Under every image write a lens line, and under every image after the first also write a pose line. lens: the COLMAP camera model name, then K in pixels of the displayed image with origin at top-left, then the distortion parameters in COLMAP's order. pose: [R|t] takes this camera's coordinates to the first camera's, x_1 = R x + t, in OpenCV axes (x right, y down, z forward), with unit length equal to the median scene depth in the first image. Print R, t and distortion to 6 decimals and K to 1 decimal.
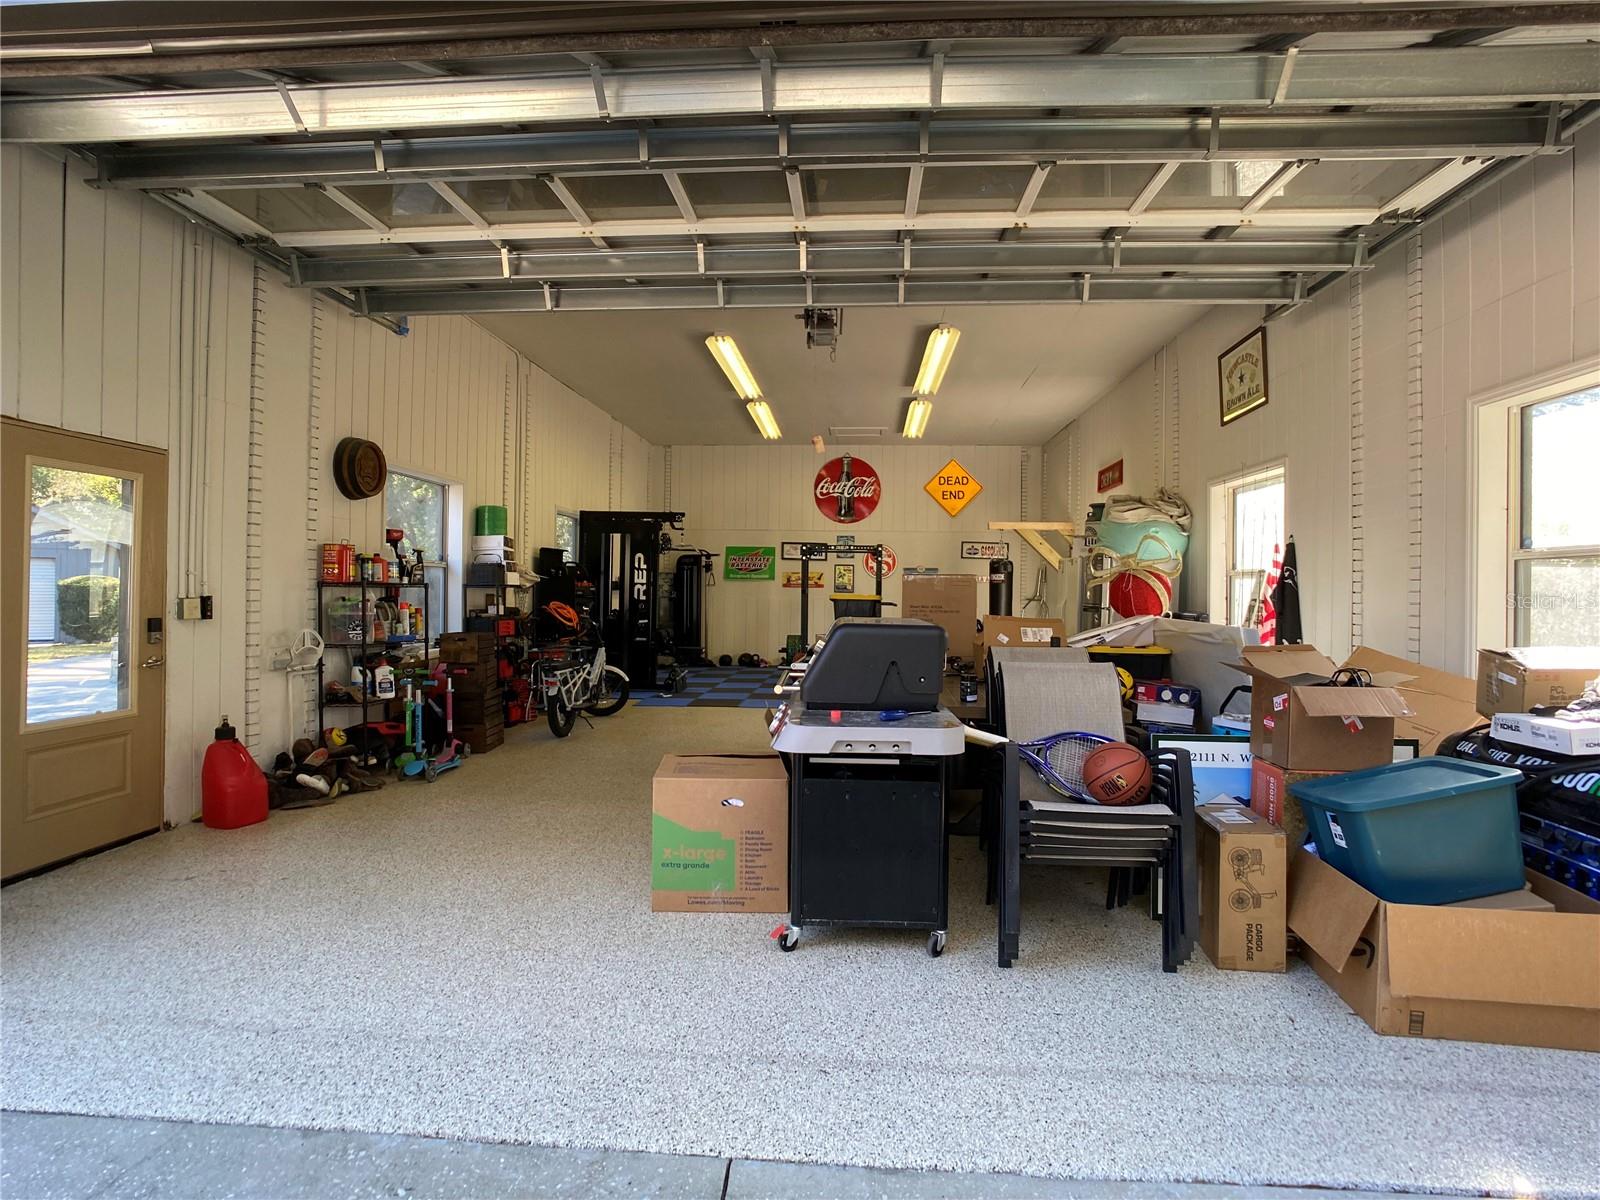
lens RADIAL K [[823.7, 0, 800.4], [0, 823.7, 597.1], [0, 0, 1]] dist [-0.035169, 0.001282]
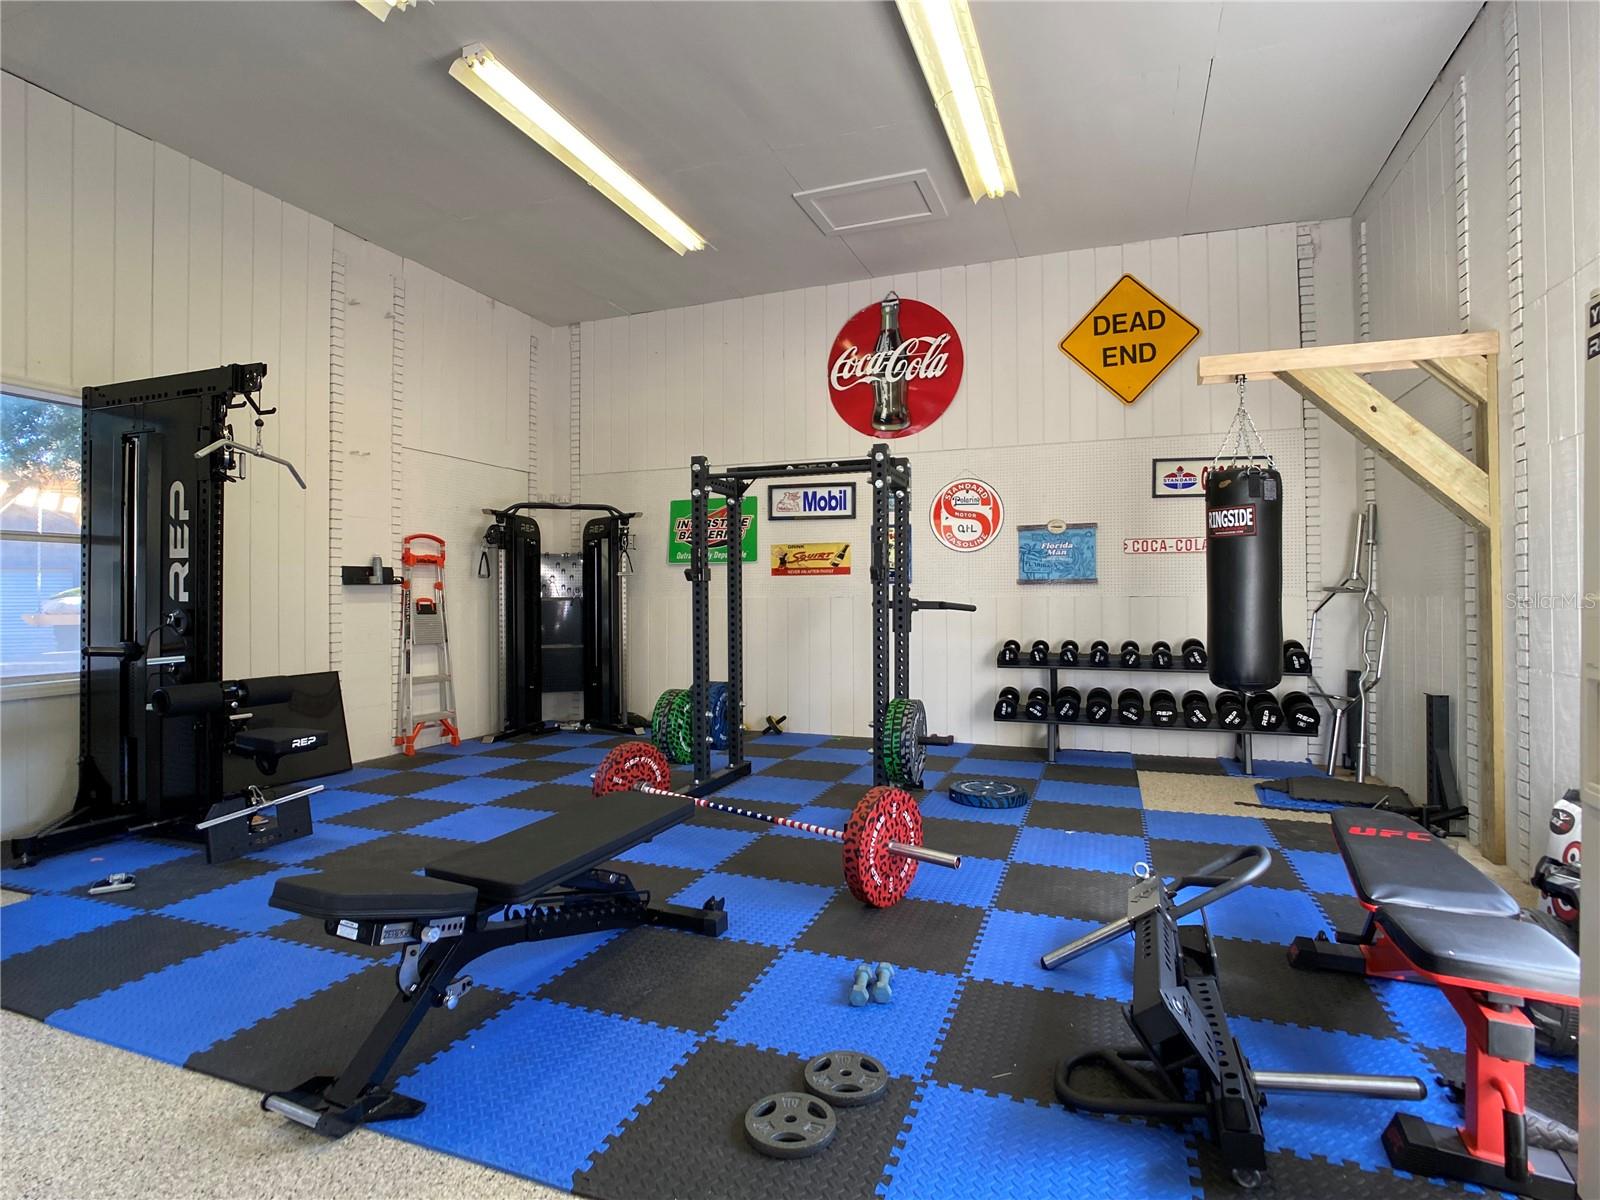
lens RADIAL K [[823.7, 0, 801.7], [0, 823.7, 594.1], [0, 0, 1]] dist [-0.035169, 0.001282]
pose [[0.957492, -0.020498, -0.287731, 0.141309], [0.016659, 0.999737, -0.015785, 0.007527], [0.287979, 0.010321, 0.957581, 0.532691]]
